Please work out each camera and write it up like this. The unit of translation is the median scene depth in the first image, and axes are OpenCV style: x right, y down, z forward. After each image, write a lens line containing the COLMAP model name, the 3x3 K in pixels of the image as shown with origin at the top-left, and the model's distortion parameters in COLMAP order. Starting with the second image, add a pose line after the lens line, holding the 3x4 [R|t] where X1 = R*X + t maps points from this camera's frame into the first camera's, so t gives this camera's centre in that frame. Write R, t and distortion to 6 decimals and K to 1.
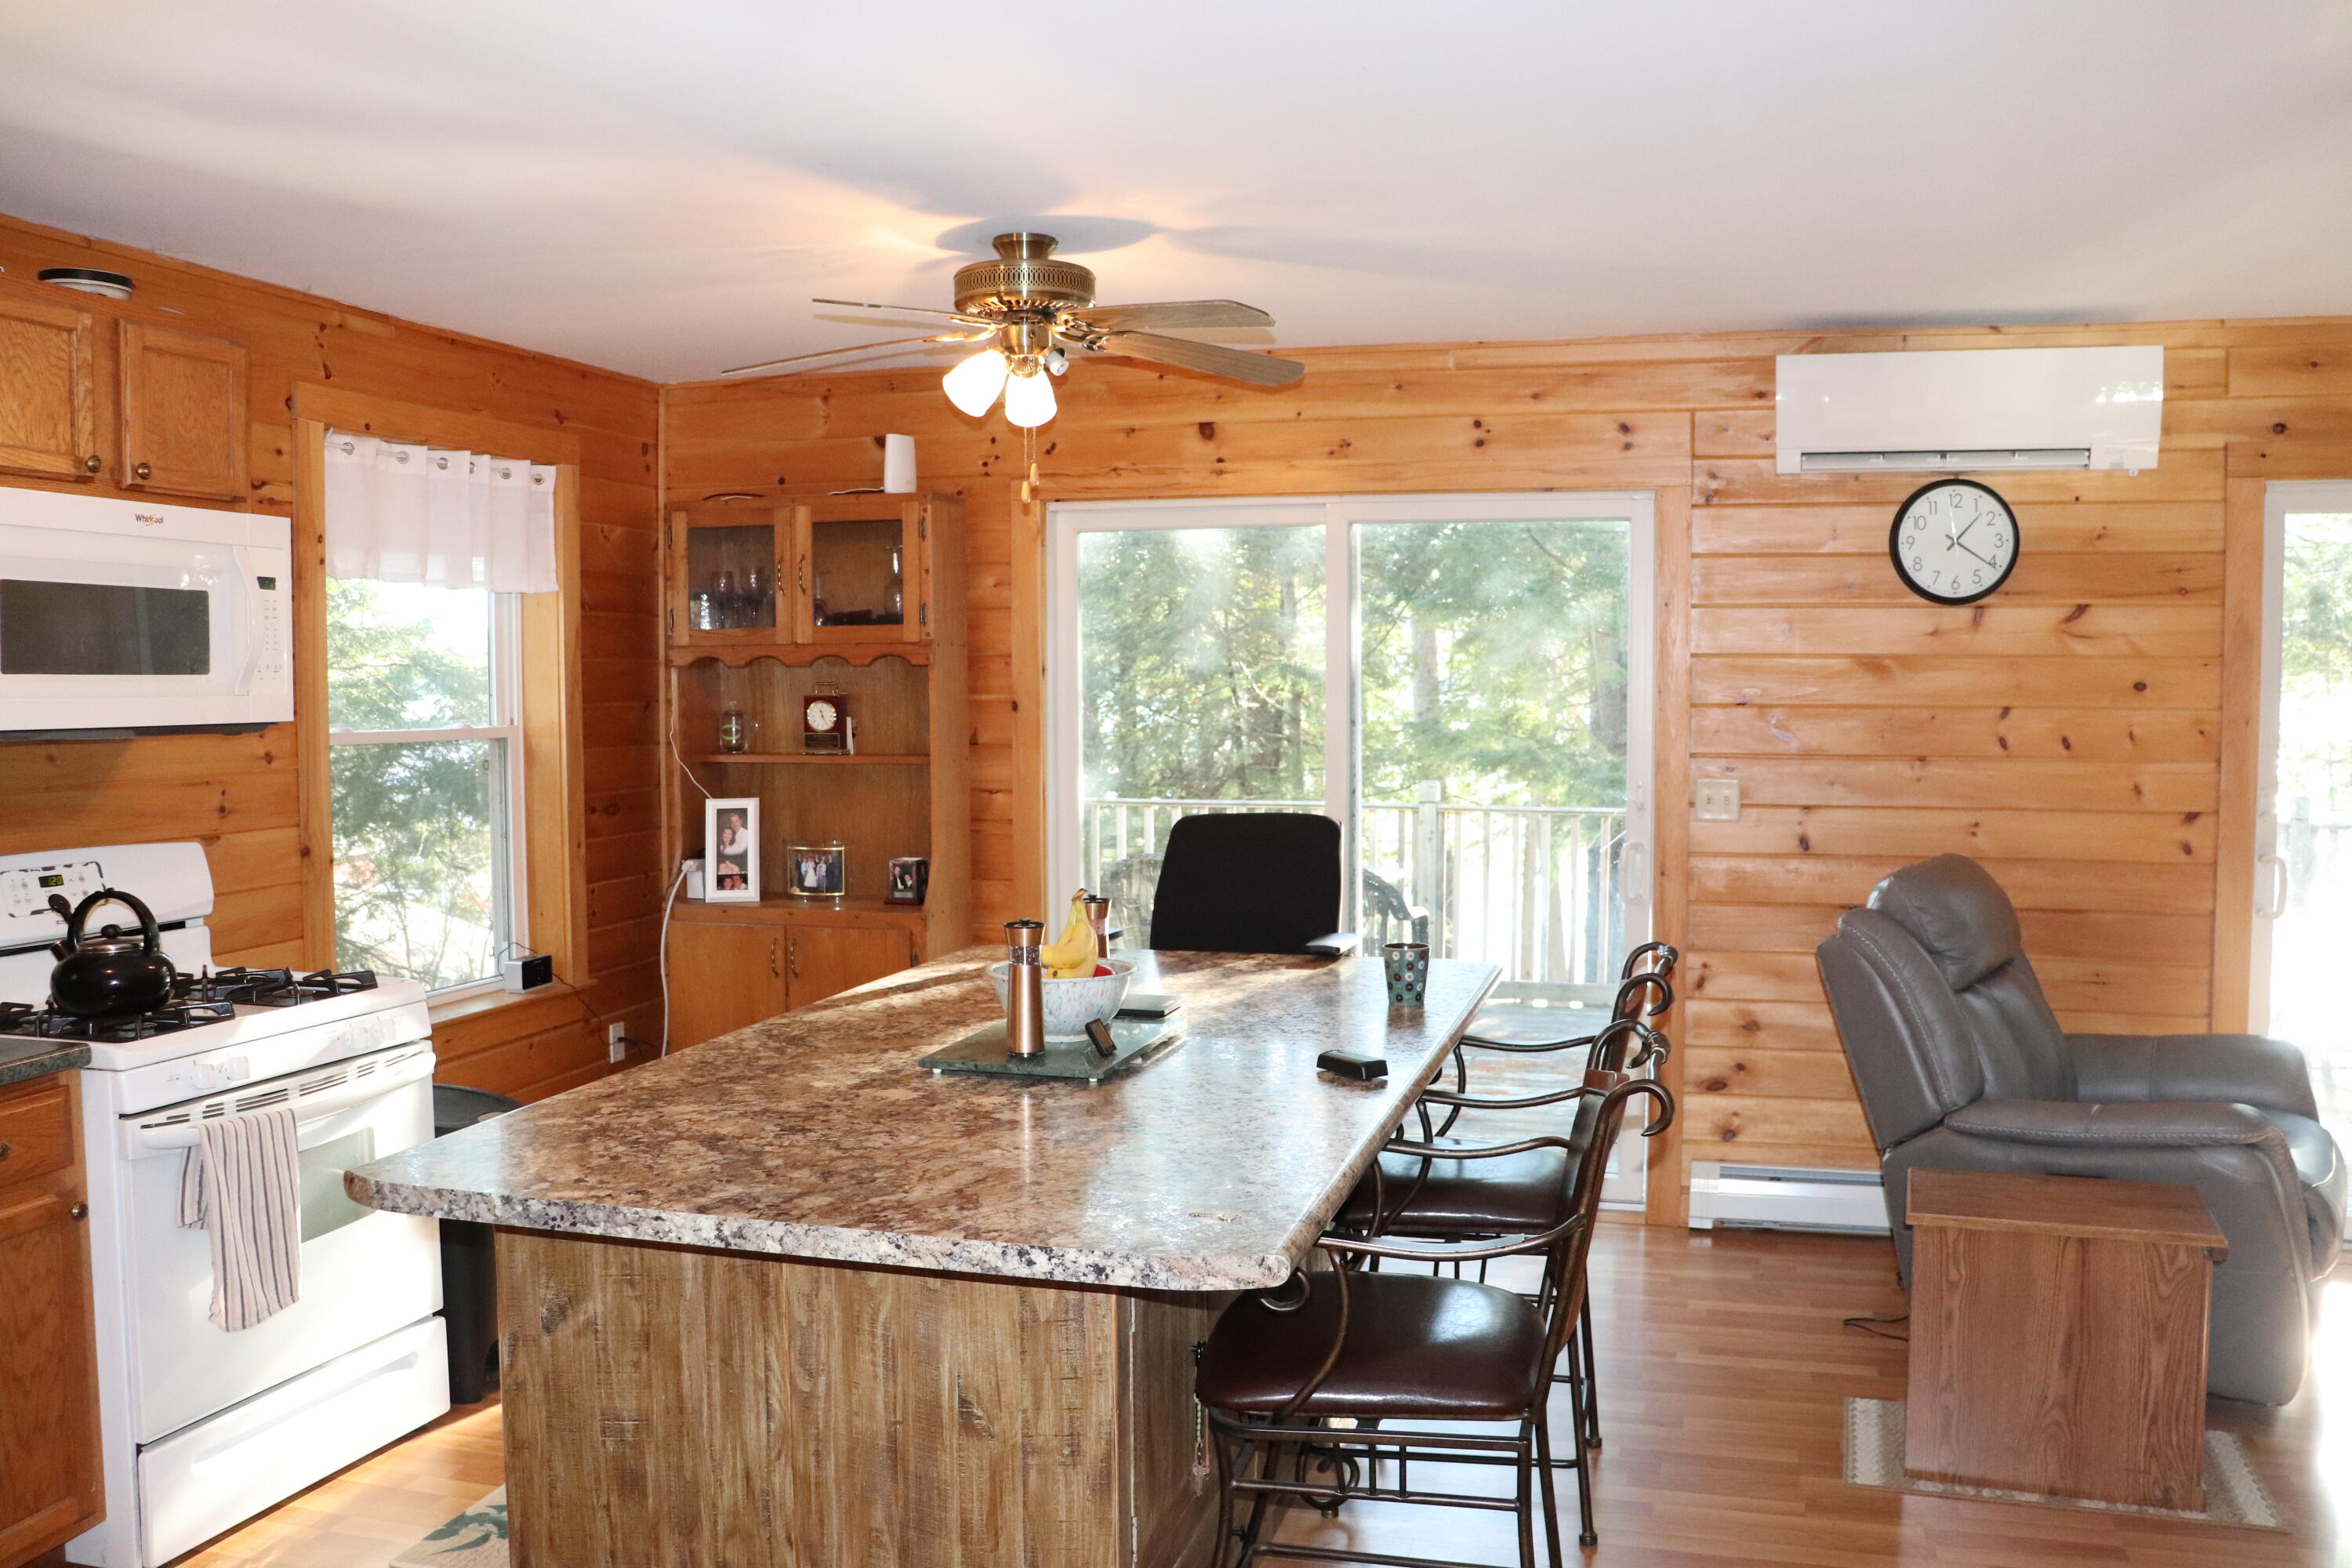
lens RADIAL K [[1921.6, 0, 1199.4], [0, 1921.6, 799.7], [0, 0, 1]] dist [-0.179996, 0.158286]
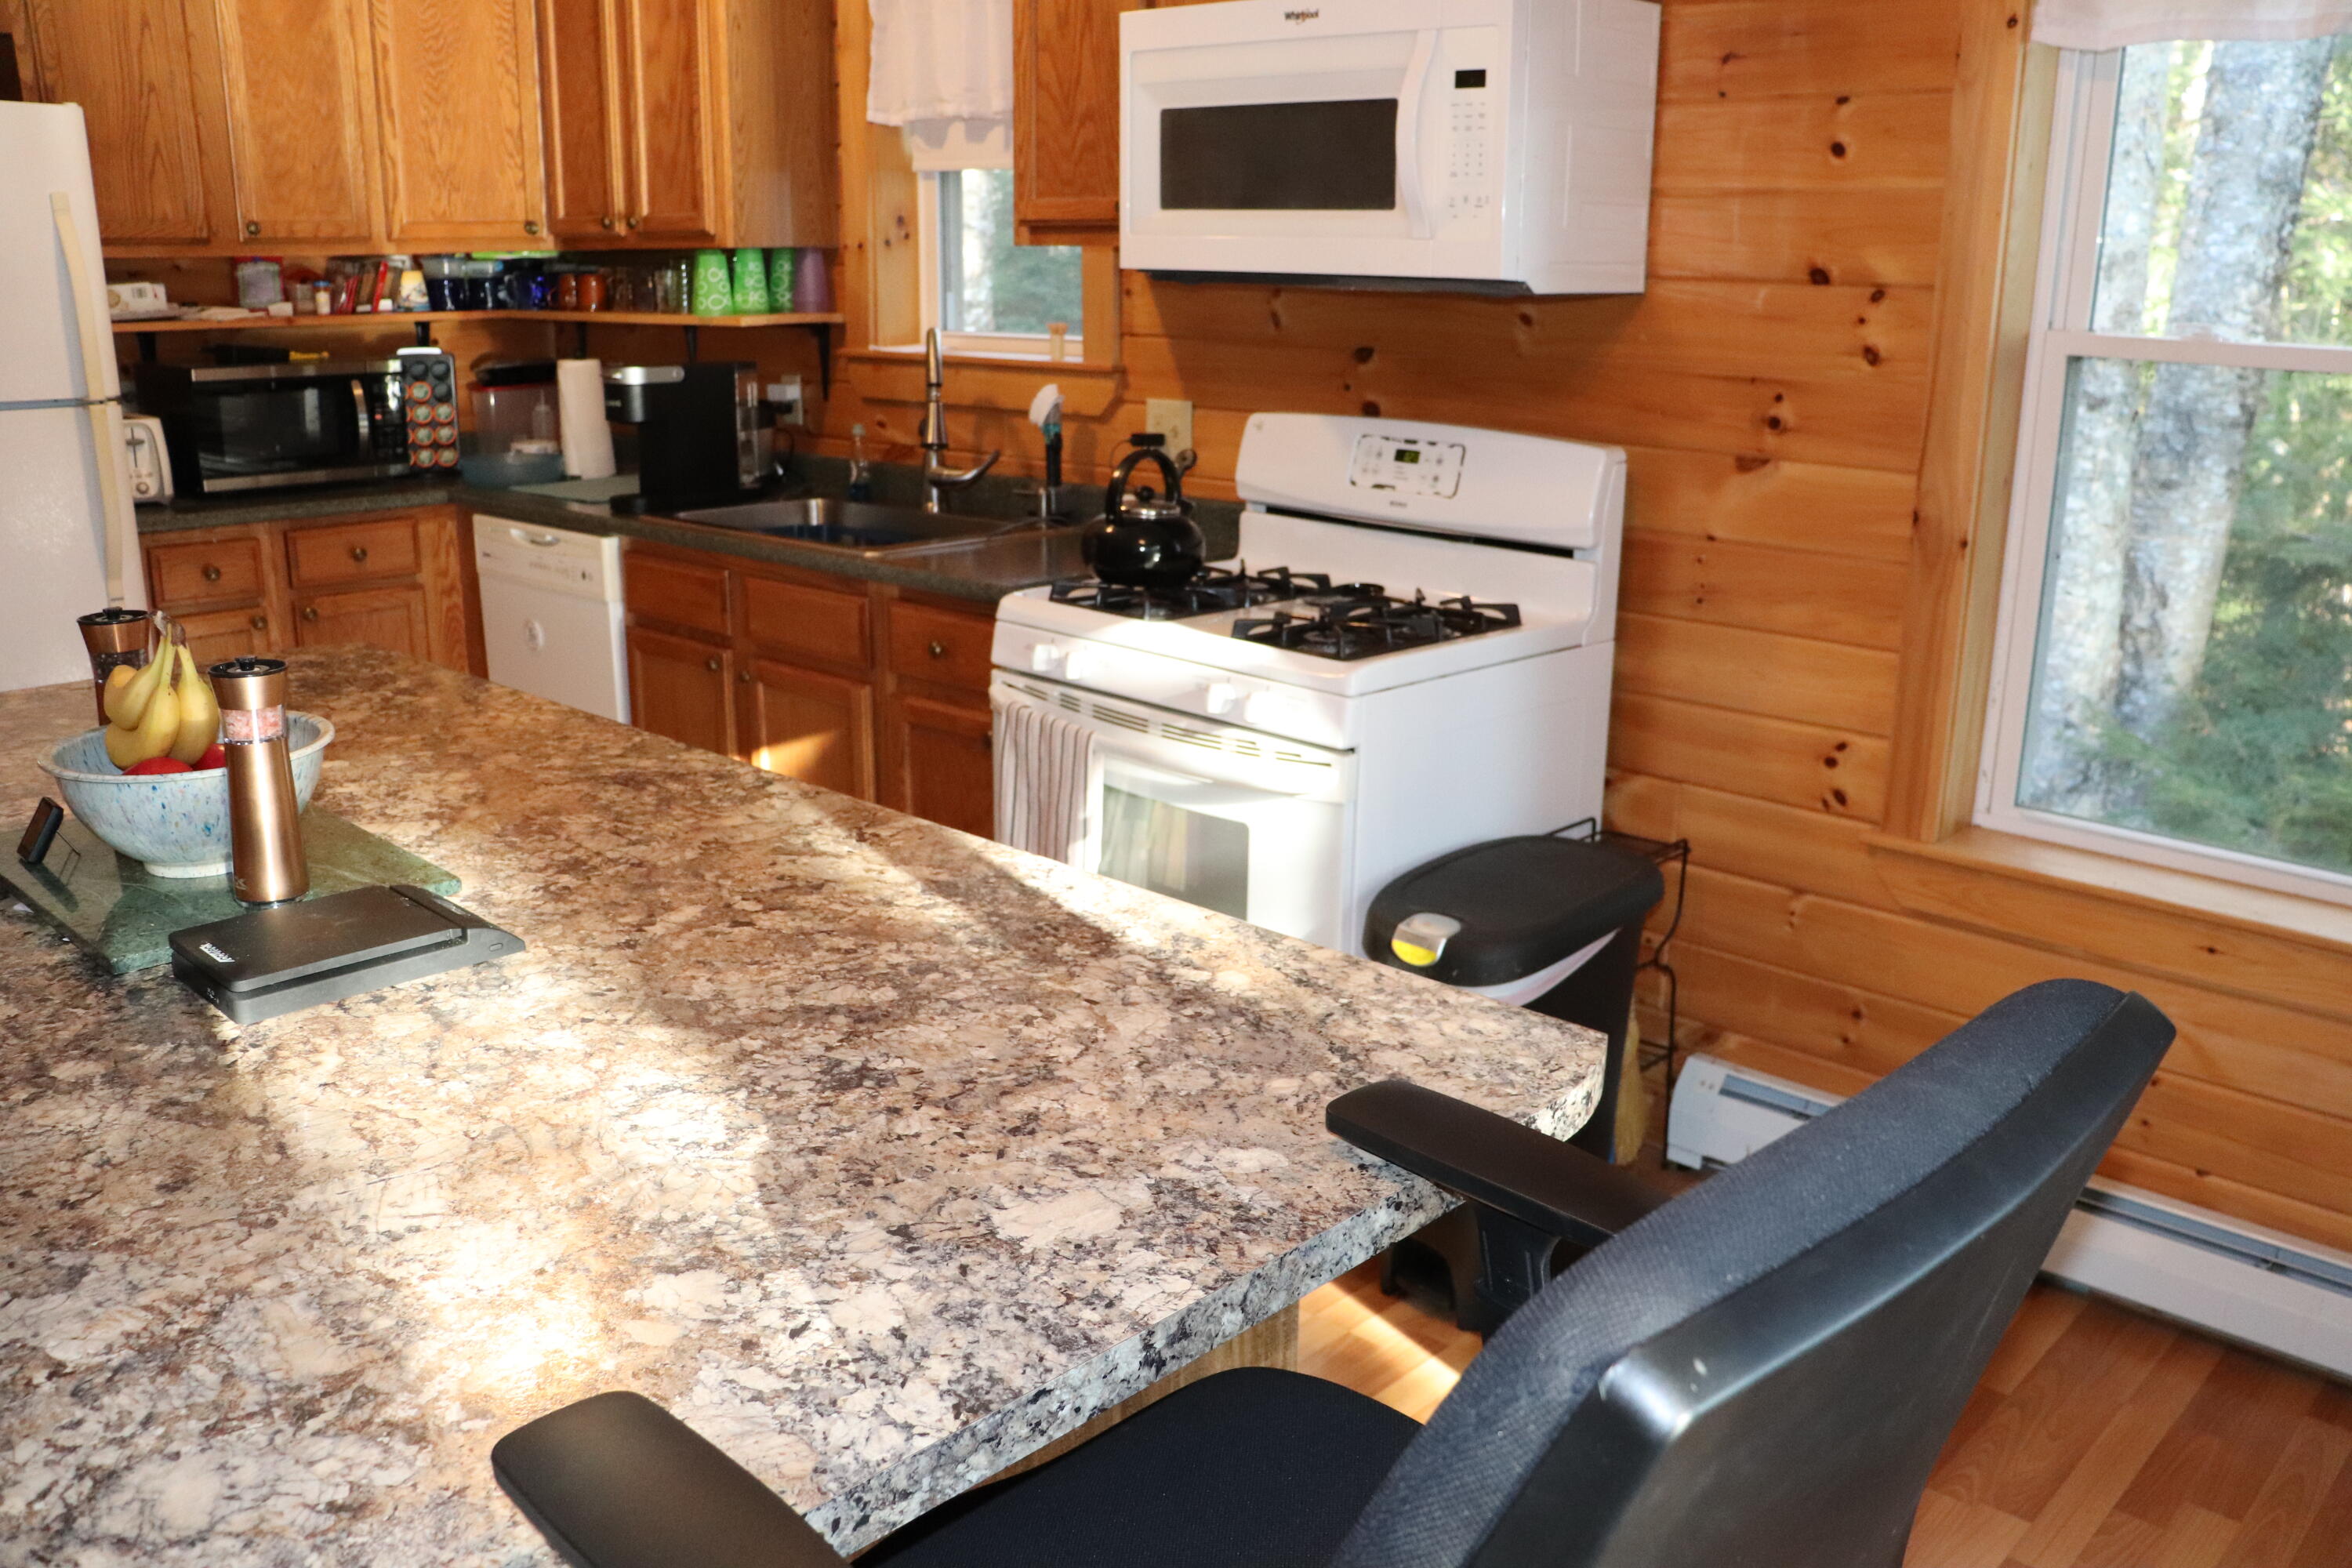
lens RADIAL K [[1921.6, 0, 1199.4], [0, 1921.6, 799.7], [0, 0, 1]] dist [-0.179996, 0.158286]
pose [[-0.463416, 0.242545, -0.852301, 0.170921], [-0.068654, 0.949094, 0.307419, -0.054081], [0.883477, 0.200977, -0.423173, 0.999939]]
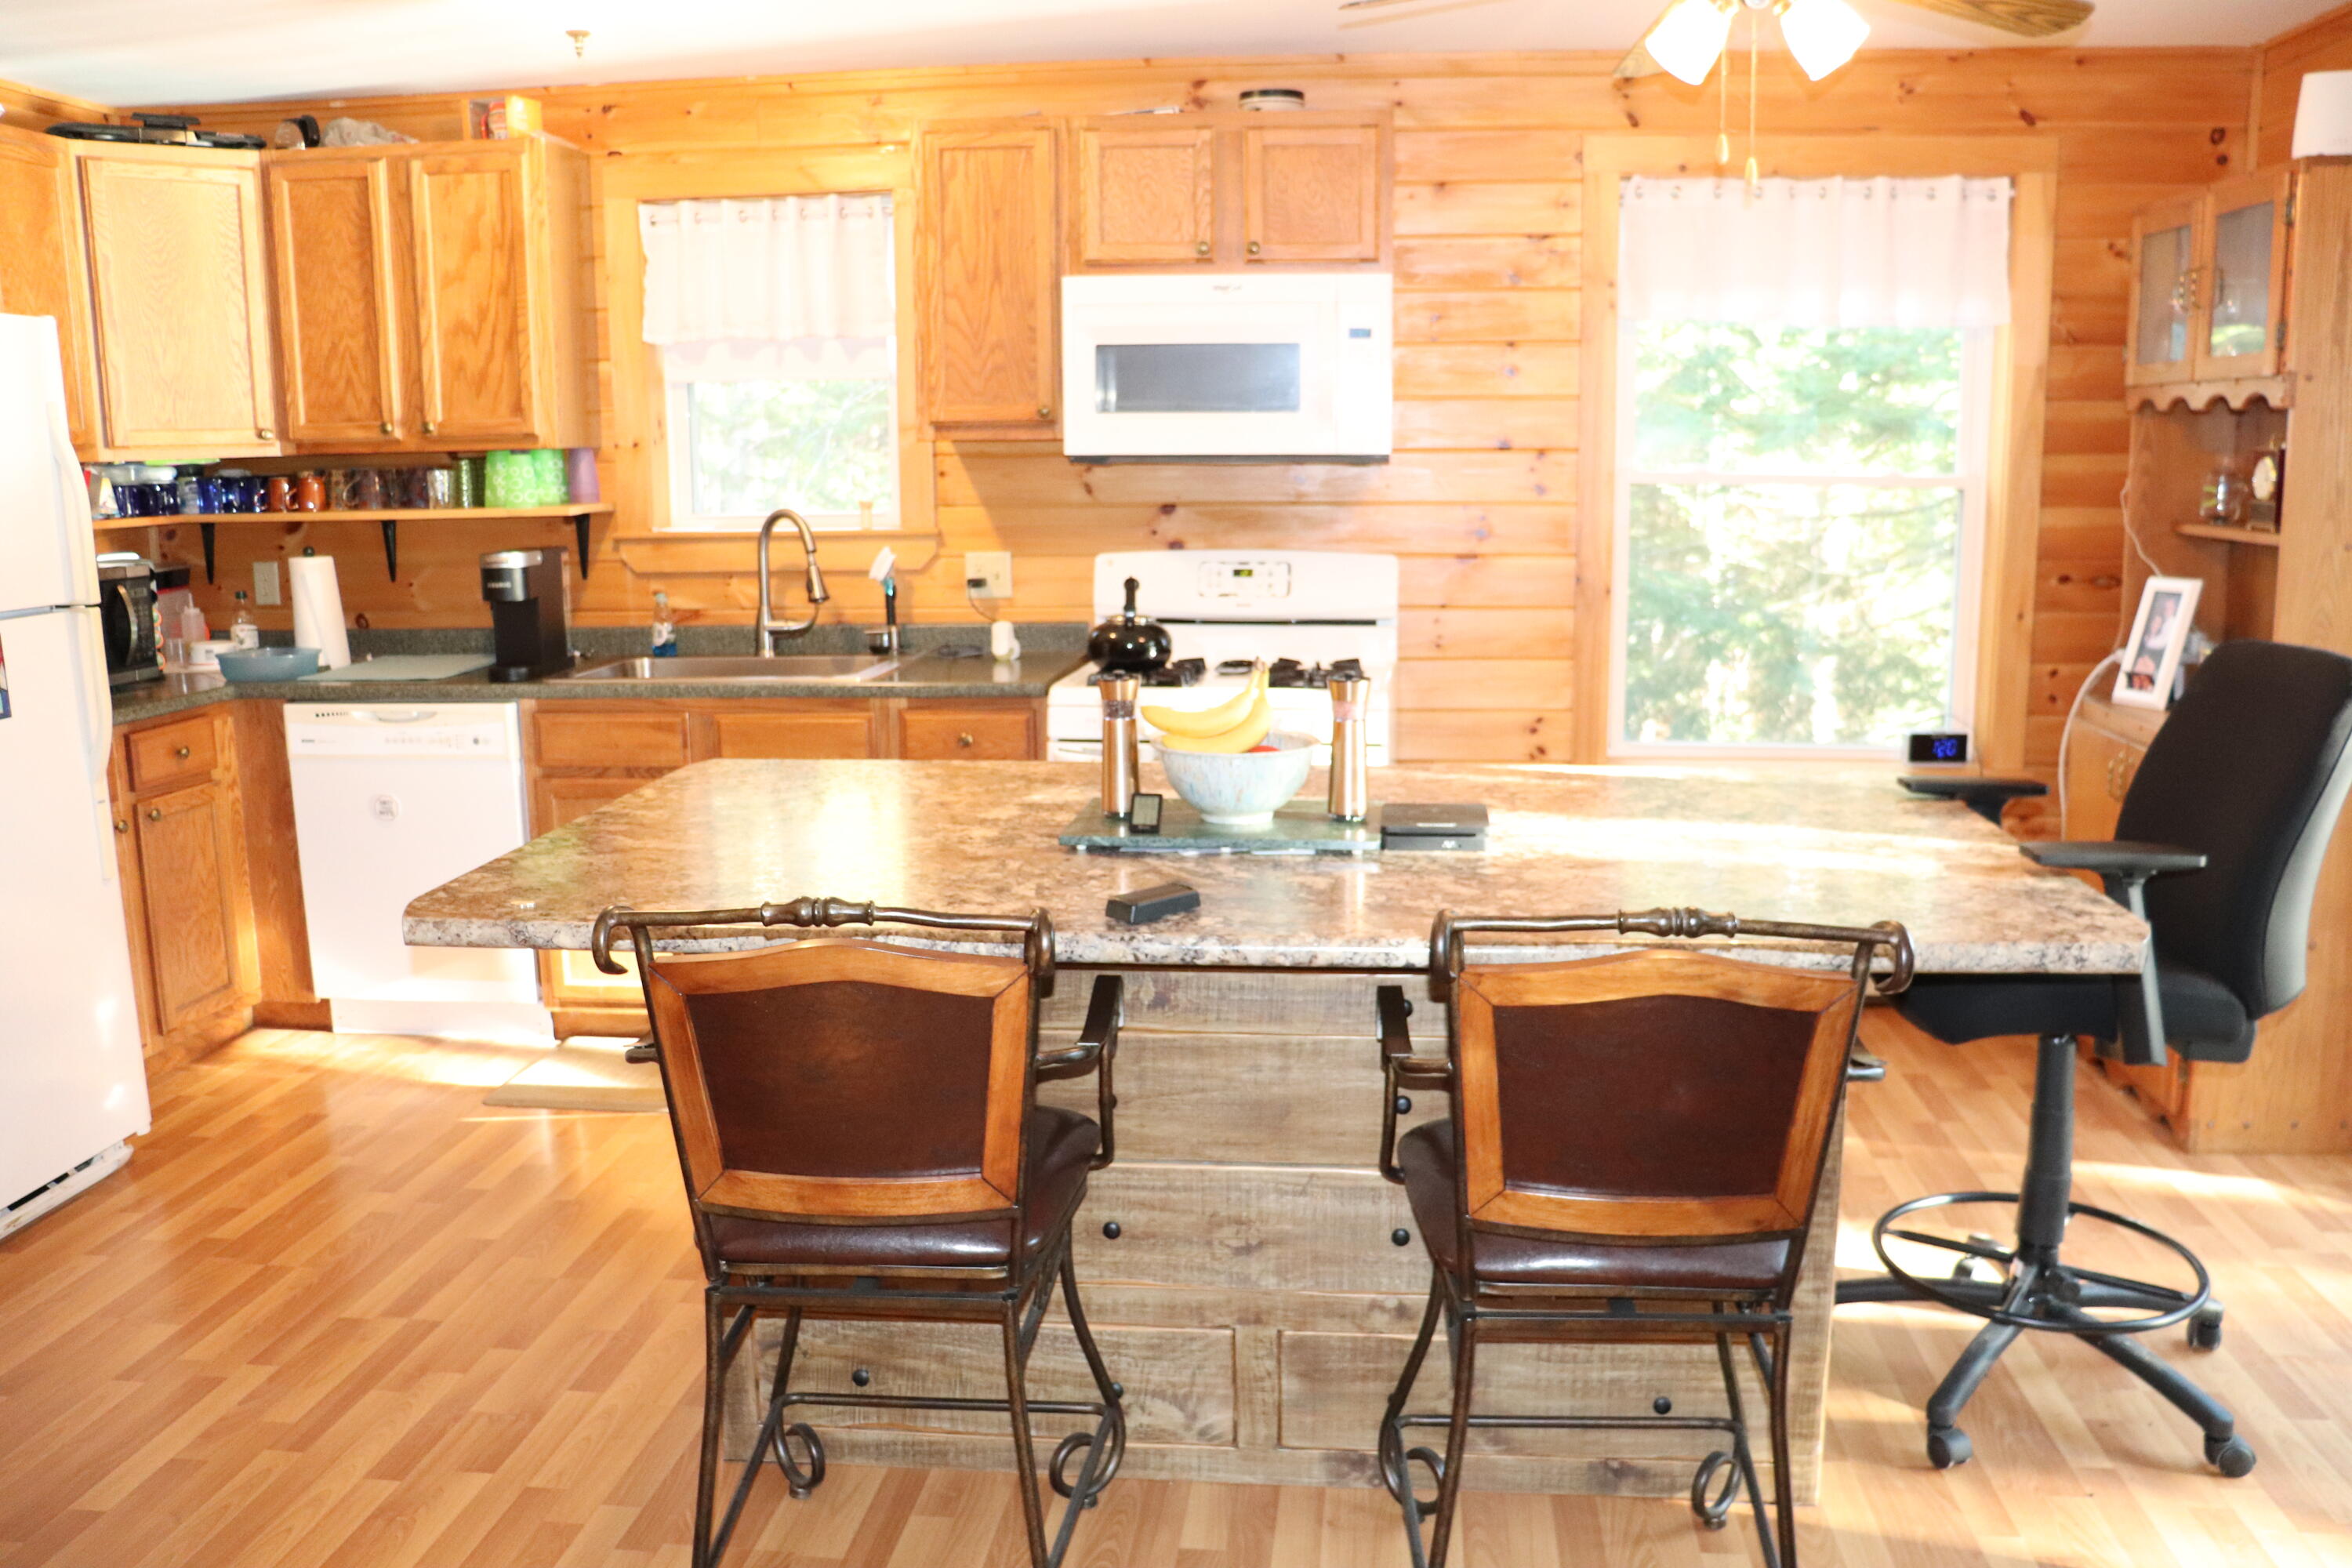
lens RADIAL K [[1934.2, 0, 1200.0], [0, 1934.2, 789.6], [0, 0, 1]] dist [-0.178090, 0.158375]
pose [[0.170273, 0.180864, -0.968656, 0.541494], [-0.058168, 0.983142, 0.173344, -0.030106], [0.983679, 0.026829, 0.177923, 0.550735]]
